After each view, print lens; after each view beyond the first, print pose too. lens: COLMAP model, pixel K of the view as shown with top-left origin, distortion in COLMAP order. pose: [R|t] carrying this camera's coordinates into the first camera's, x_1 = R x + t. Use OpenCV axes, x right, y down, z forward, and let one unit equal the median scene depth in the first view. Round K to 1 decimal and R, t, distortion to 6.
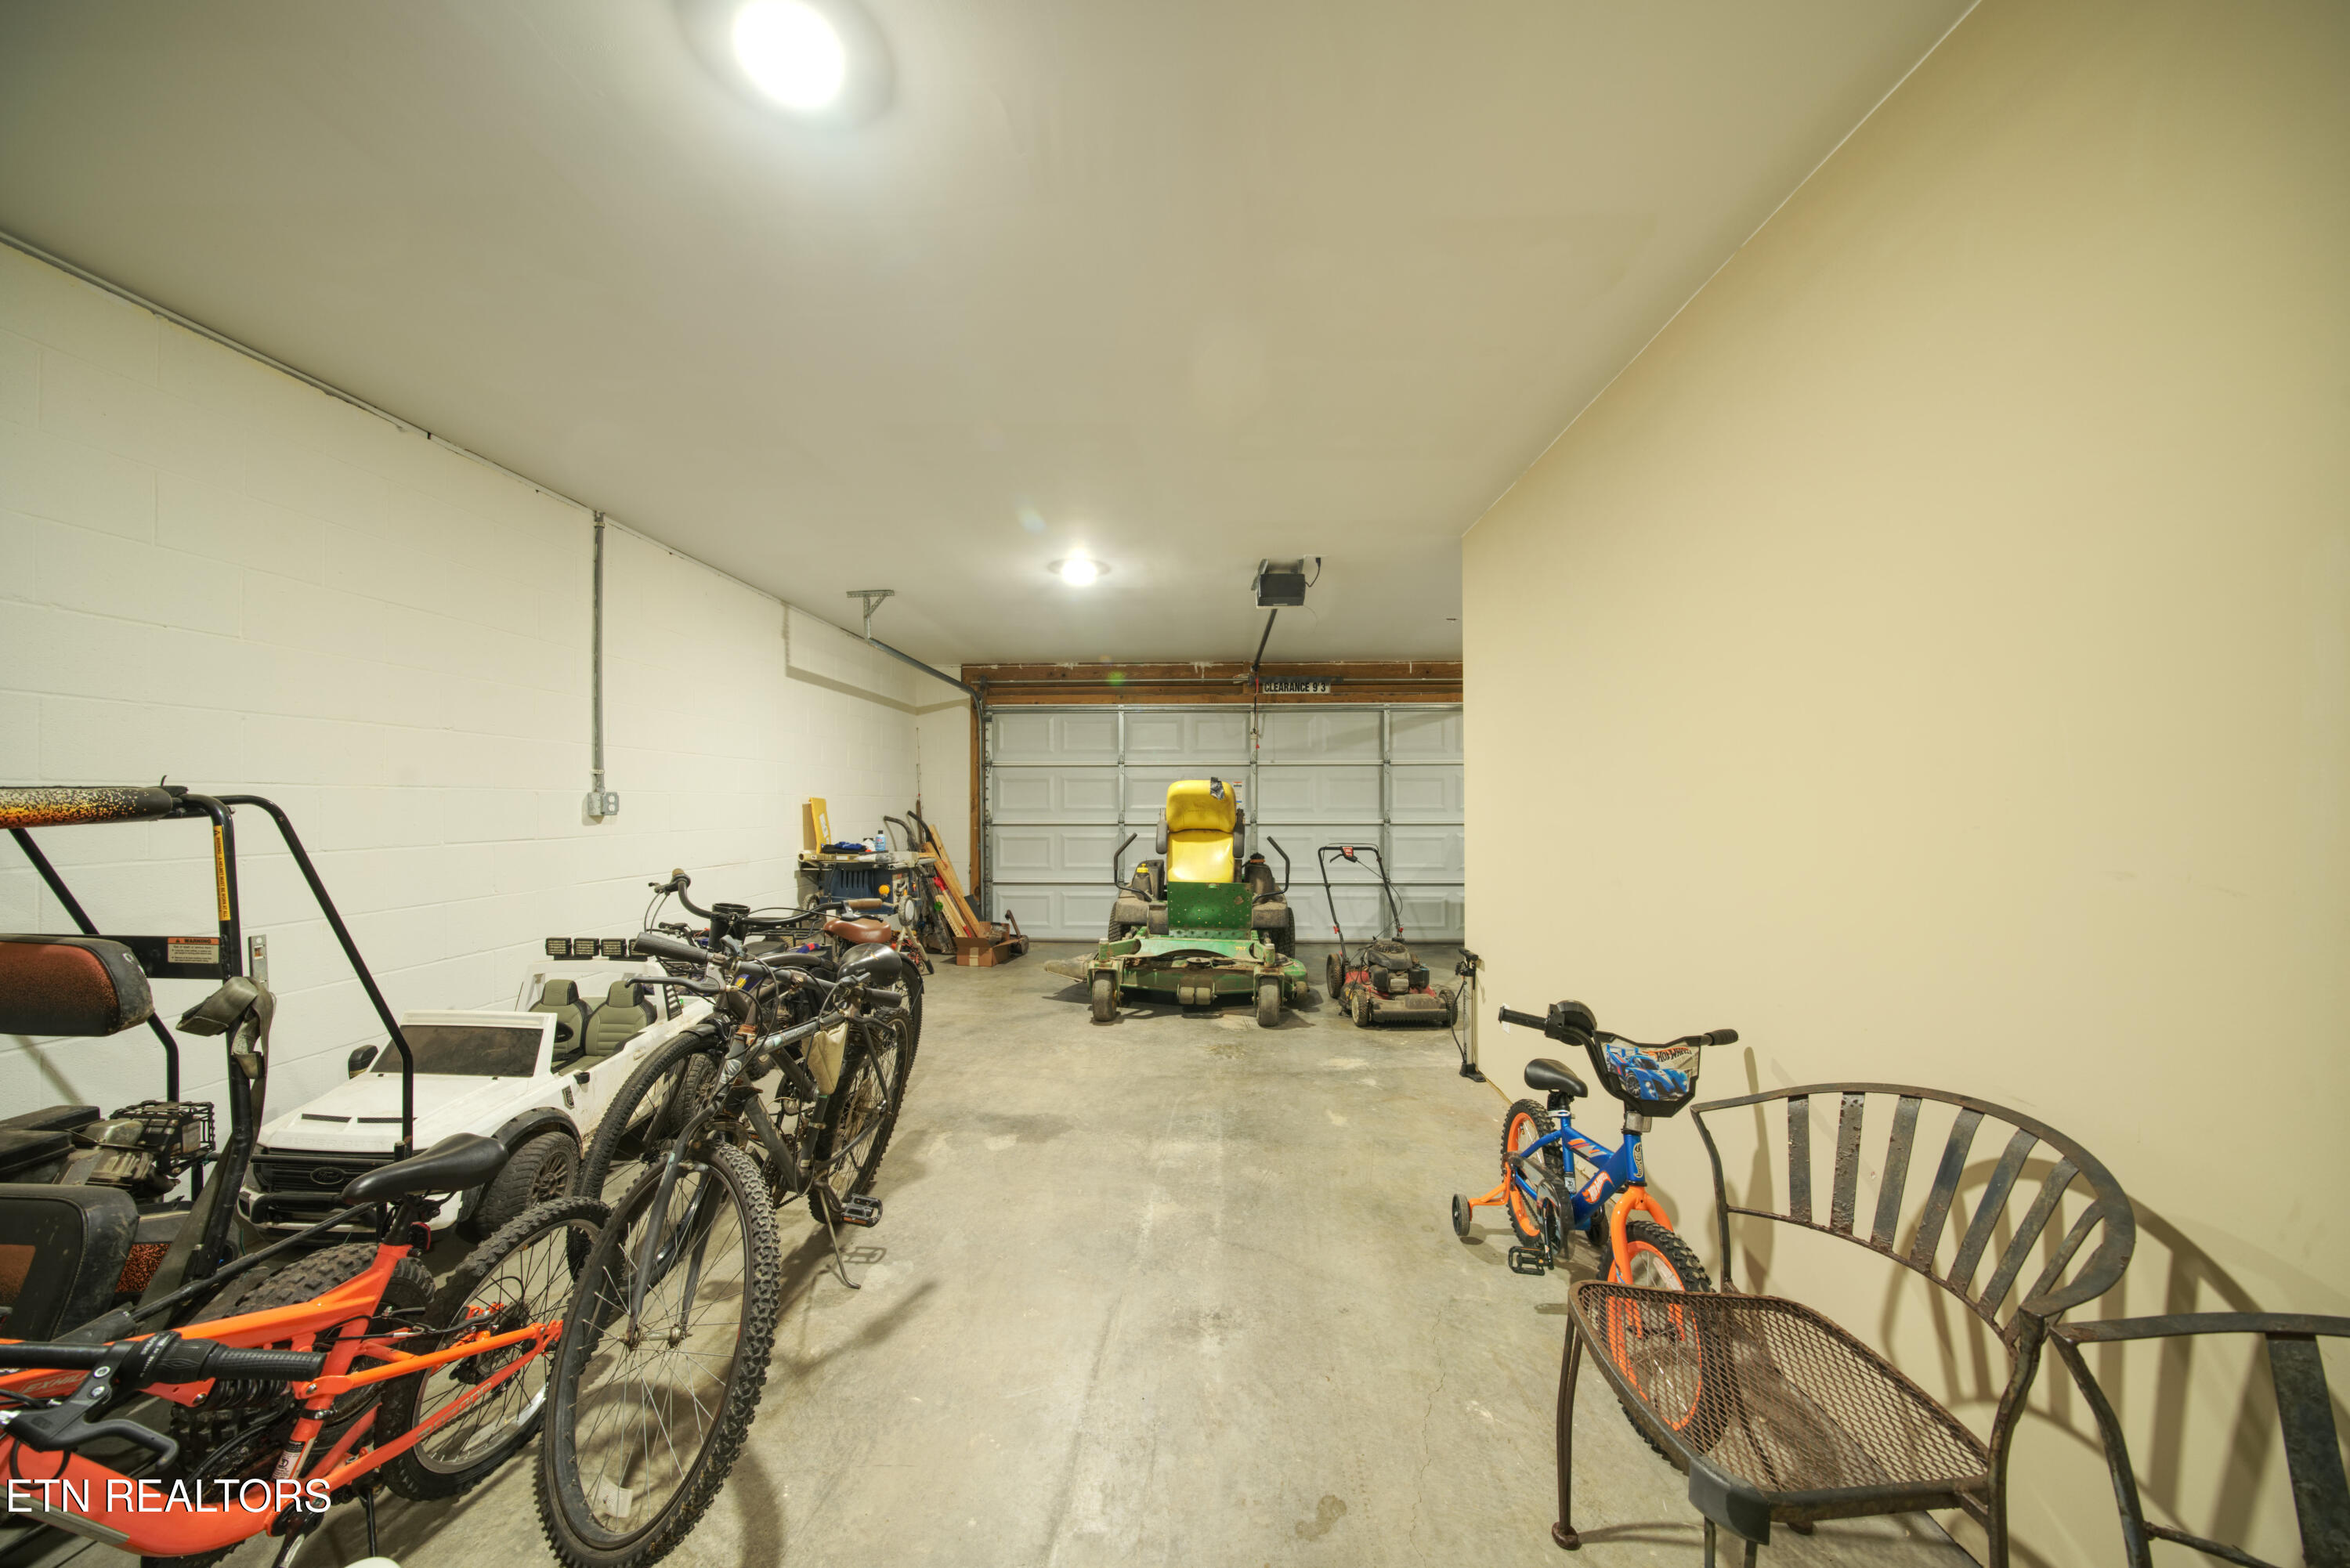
lens RADIAL K [[830.9, 0, 1171.9], [0, 830.9, 787.4], [0, 0, 1]] dist [-0.027953, 0.004653]
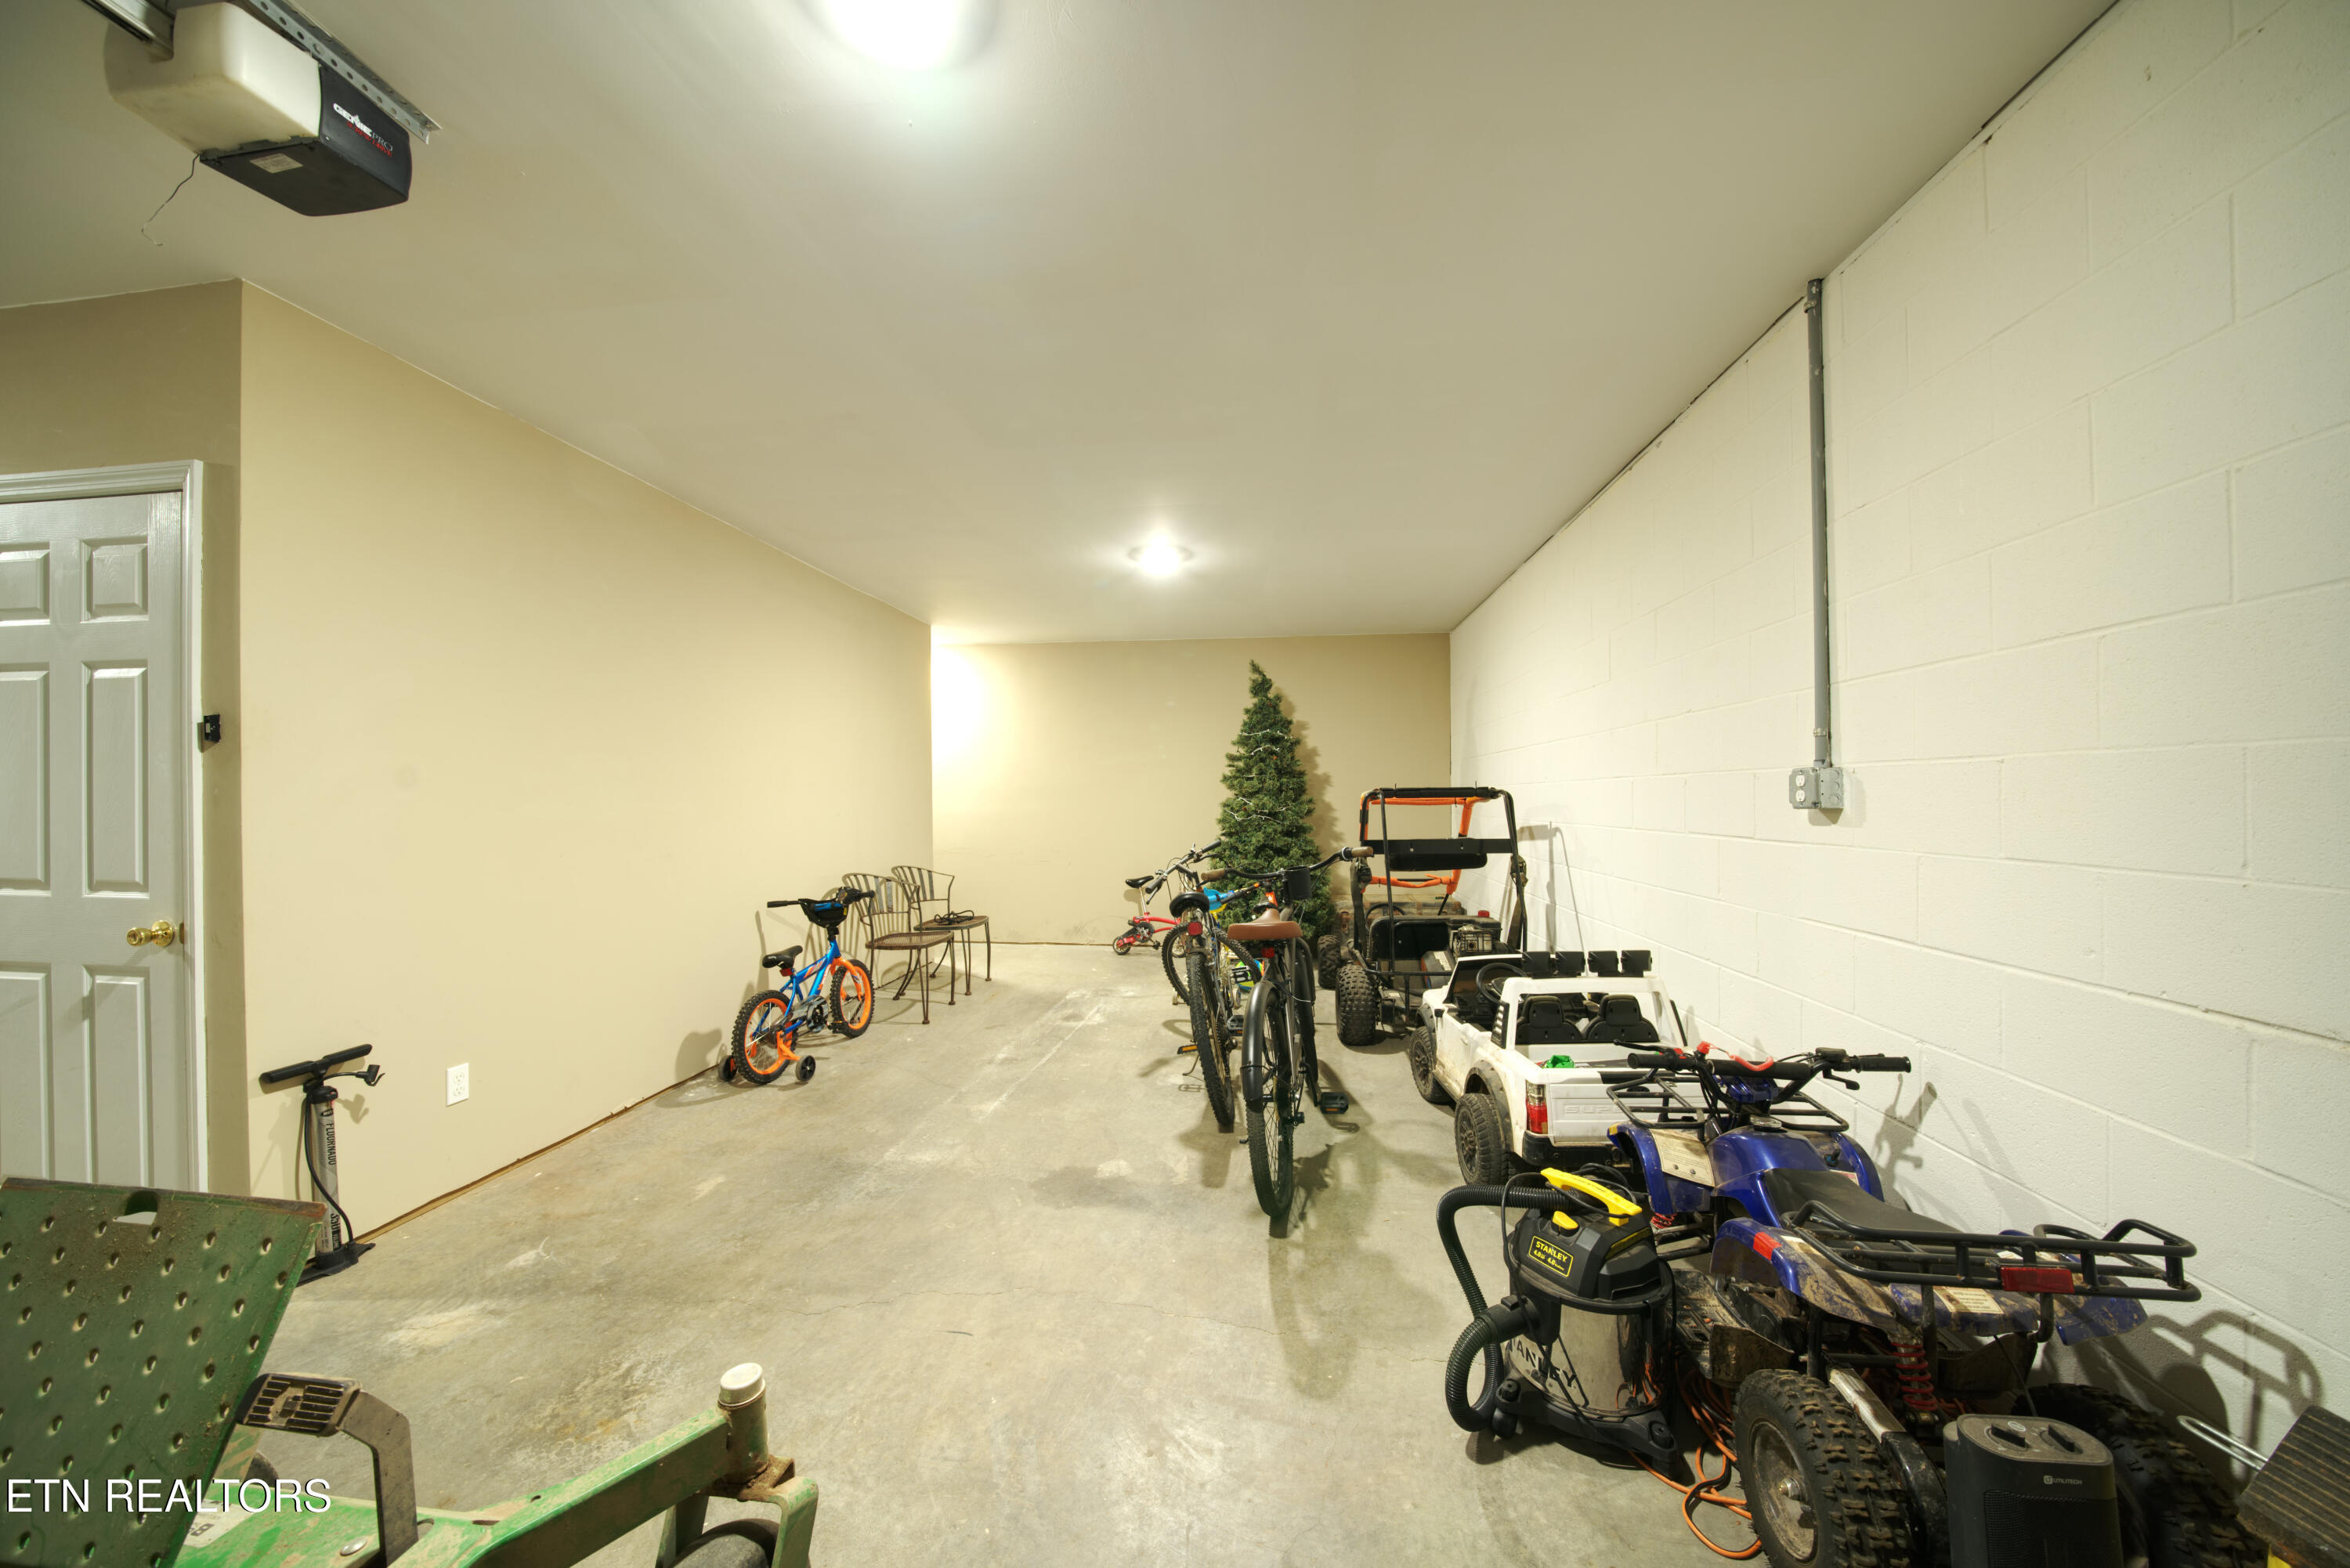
lens RADIAL K [[830.9, 0, 1171.9], [0, 830.9, 787.4], [0, 0, 1]] dist [-0.027953, 0.004653]
pose [[-0.997119, 0.007705, 0.075466, -0.286918], [0.005750, 0.999643, -0.026091, 0.030334], [-0.075641, -0.025582, -0.996807, 1.602582]]
